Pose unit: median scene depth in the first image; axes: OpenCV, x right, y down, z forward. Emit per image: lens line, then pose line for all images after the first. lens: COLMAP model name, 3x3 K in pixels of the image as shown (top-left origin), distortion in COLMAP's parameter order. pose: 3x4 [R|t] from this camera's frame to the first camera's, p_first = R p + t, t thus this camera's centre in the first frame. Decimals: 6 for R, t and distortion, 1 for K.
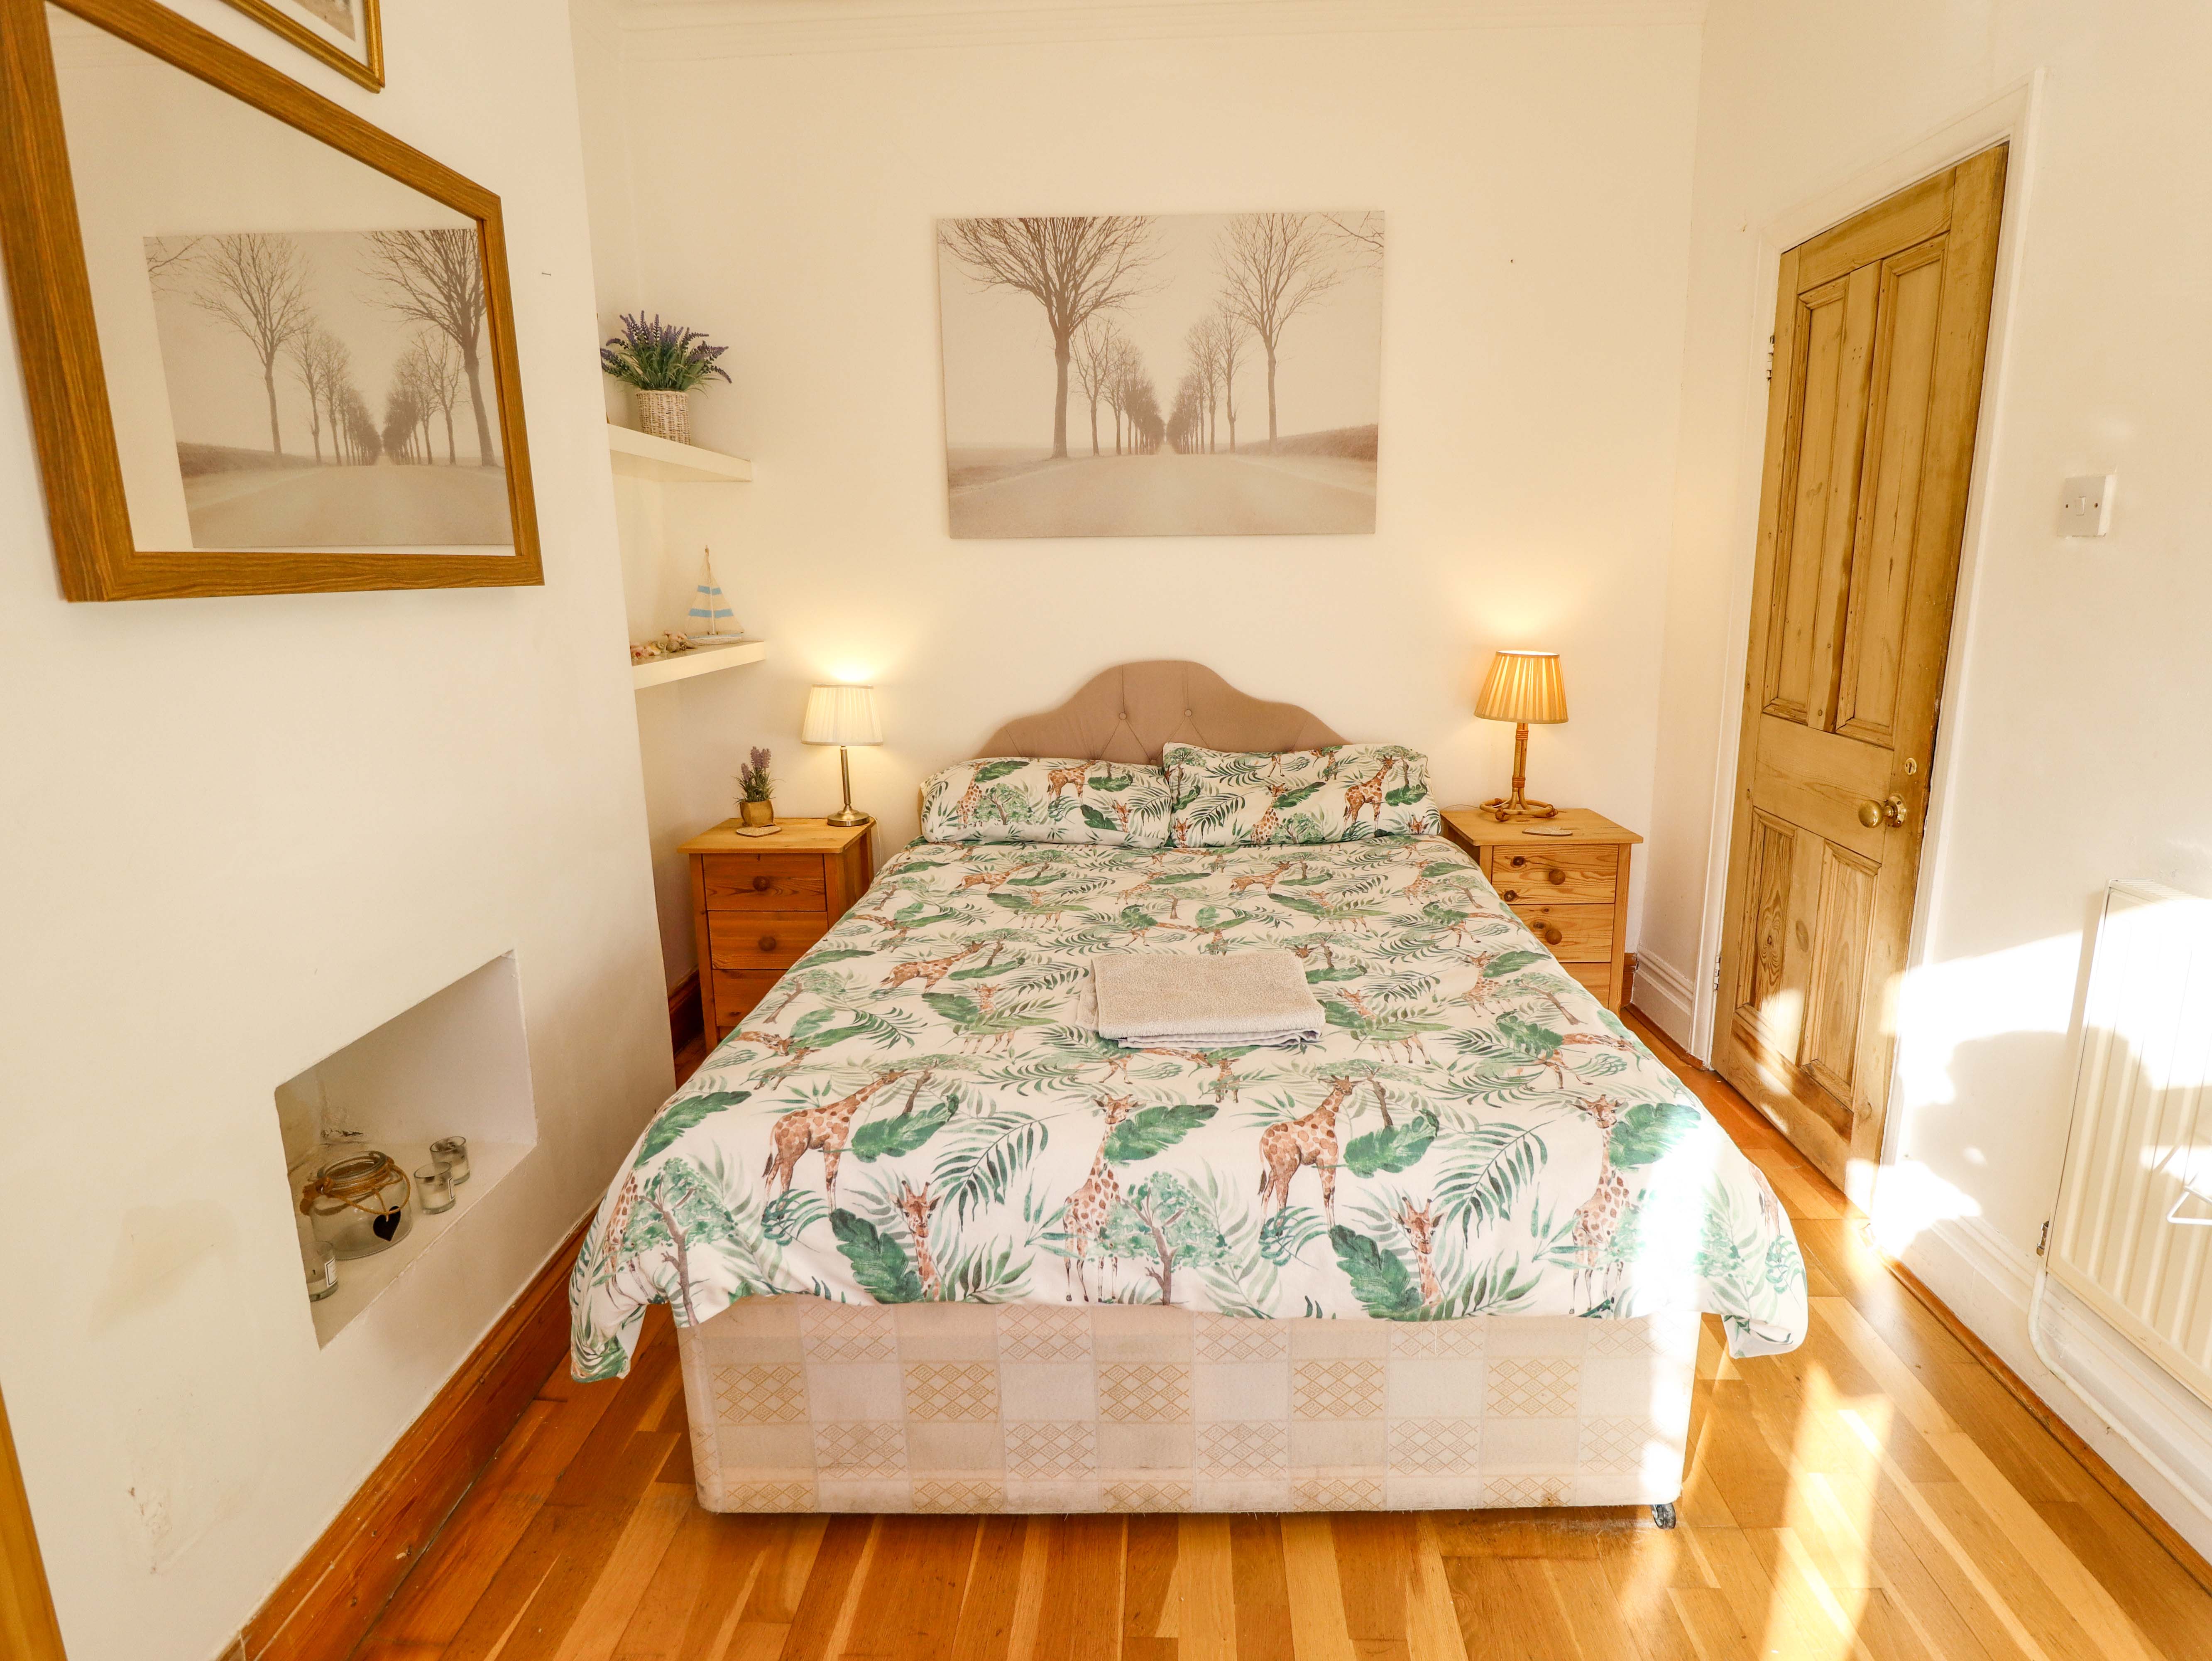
lens RADIAL K [[1172.8, 0, 1122.0], [0, 1172.8, 812.5], [0, 0, 1]] dist [-0.000650, -0.000671]
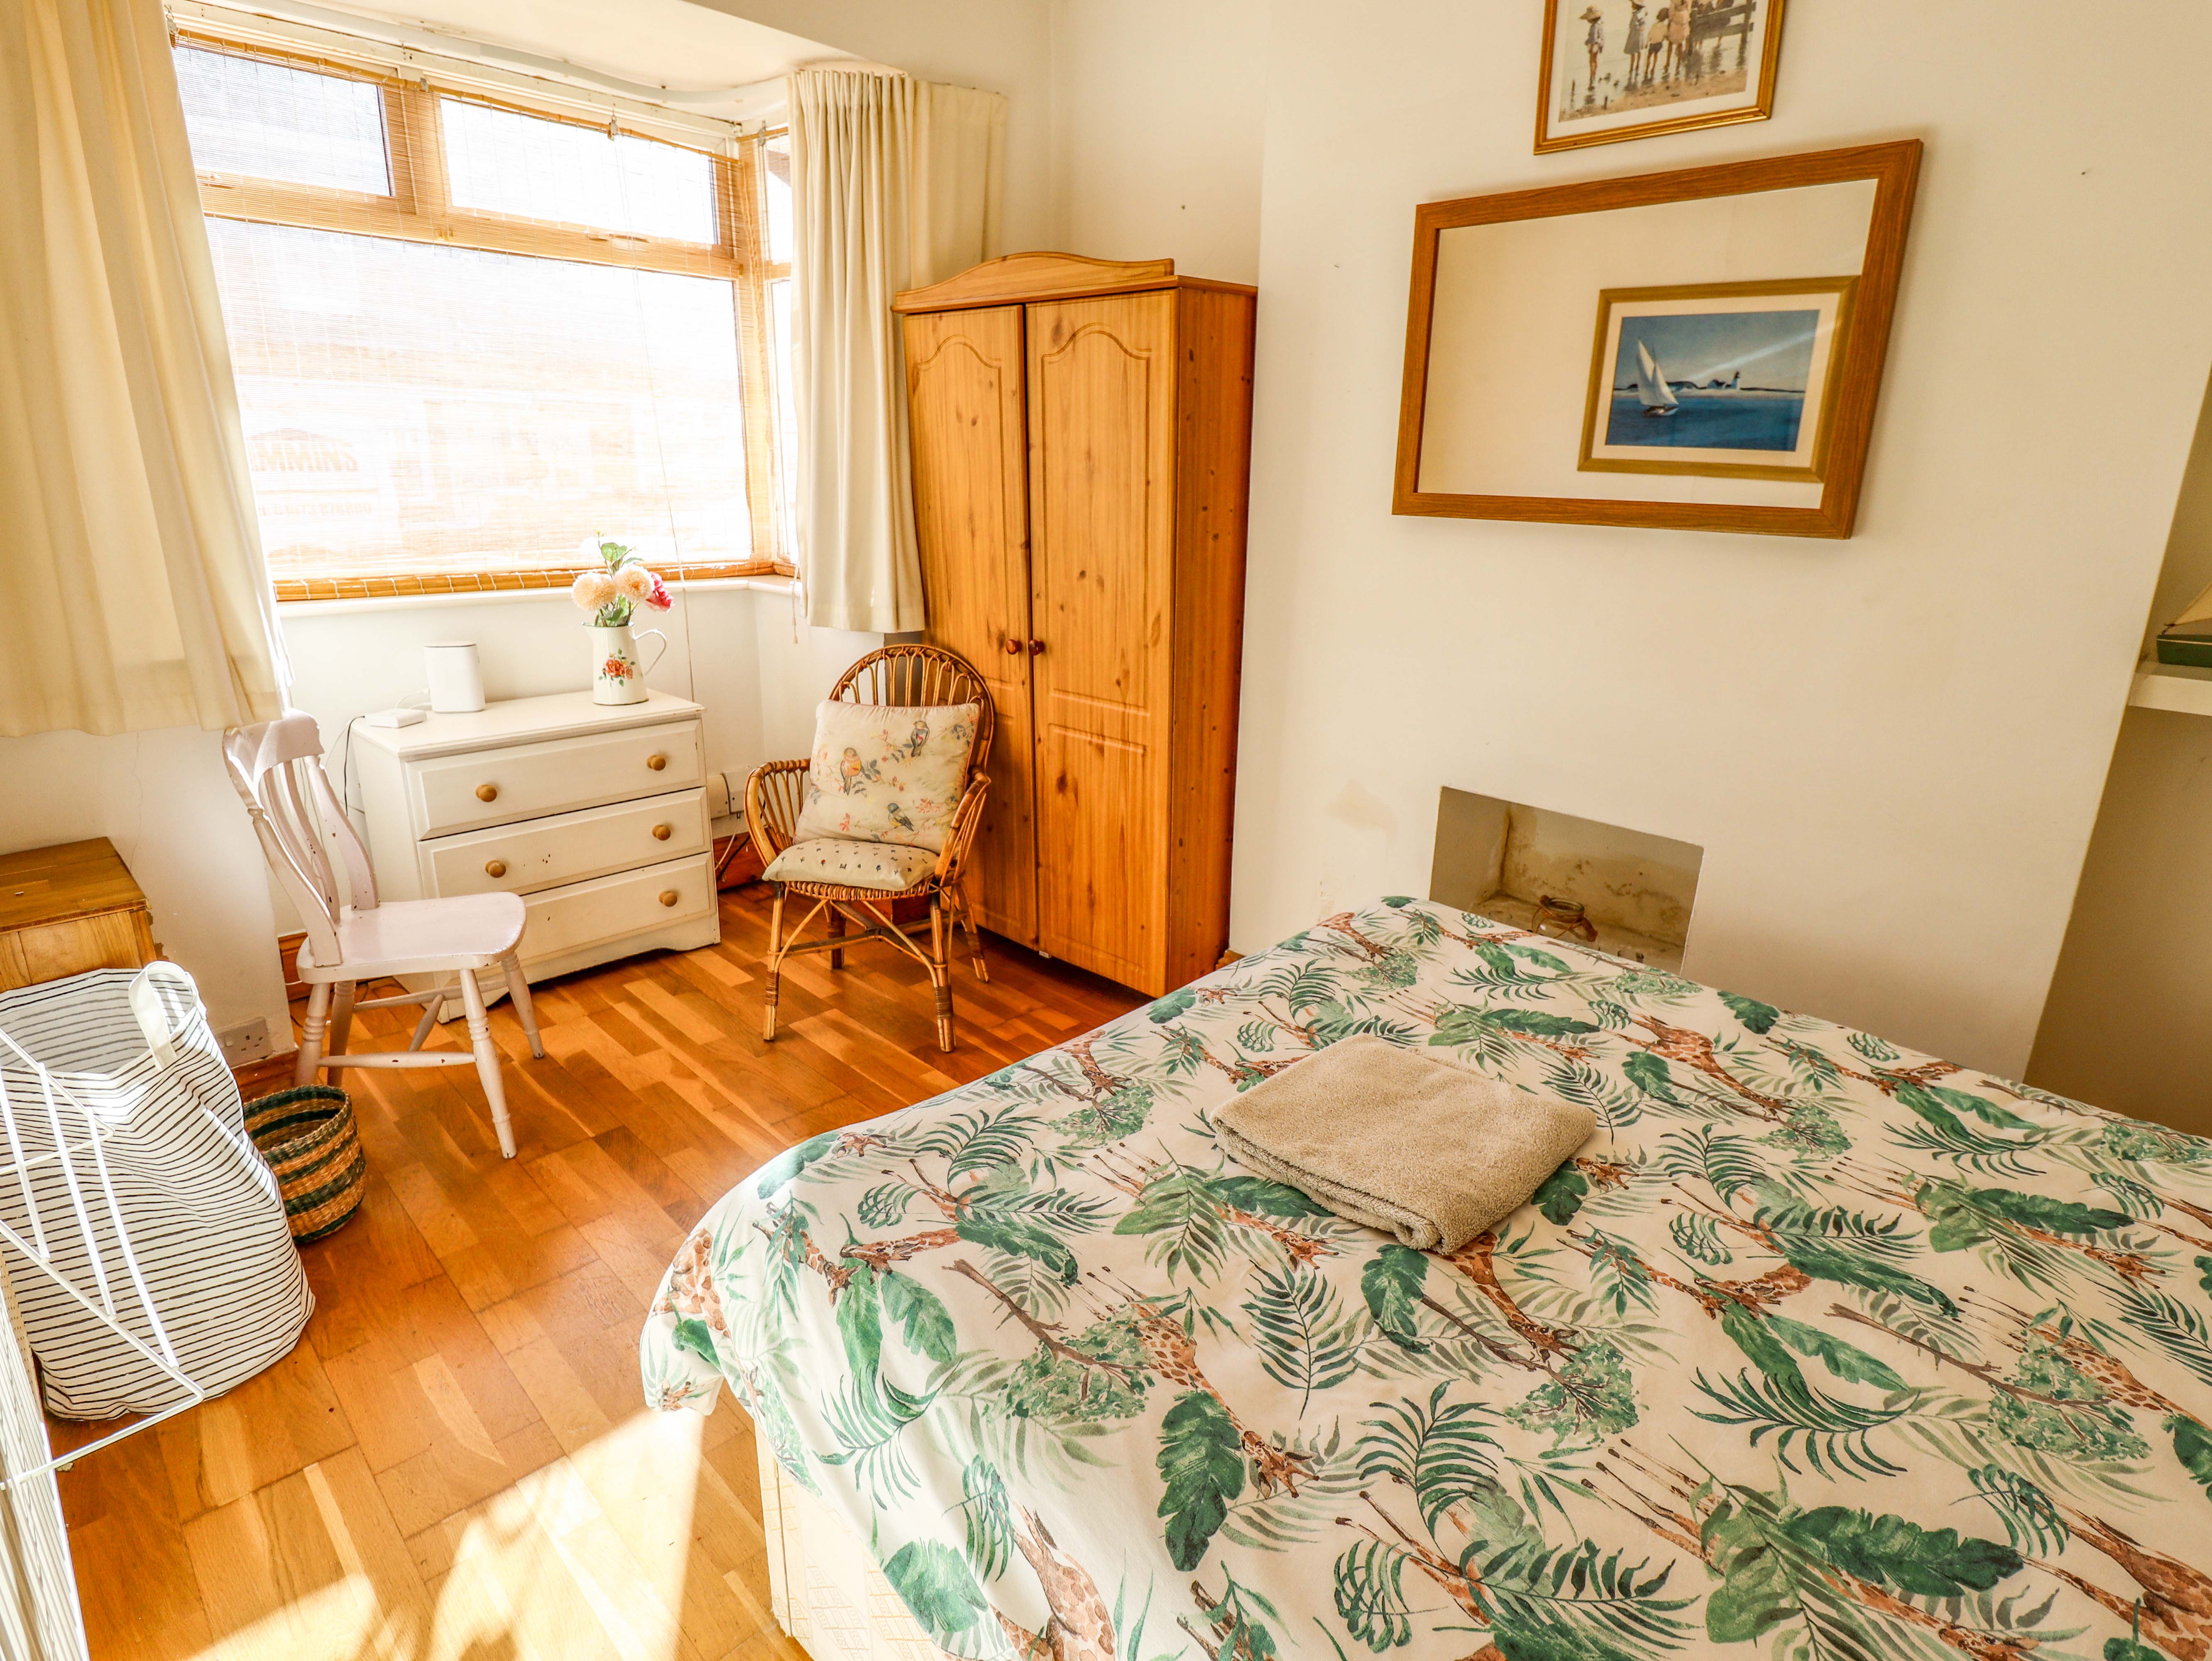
lens RADIAL K [[1172.8, 0, 1122.0], [0, 1172.8, 812.5], [0, 0, 1]] dist [-0.000650, -0.000671]
pose [[-0.678493, 0.208955, -0.704262, 0.582410], [-0.164269, 0.891260, 0.422695, -0.266154], [0.716005, 0.402484, -0.570389, 1.060348]]
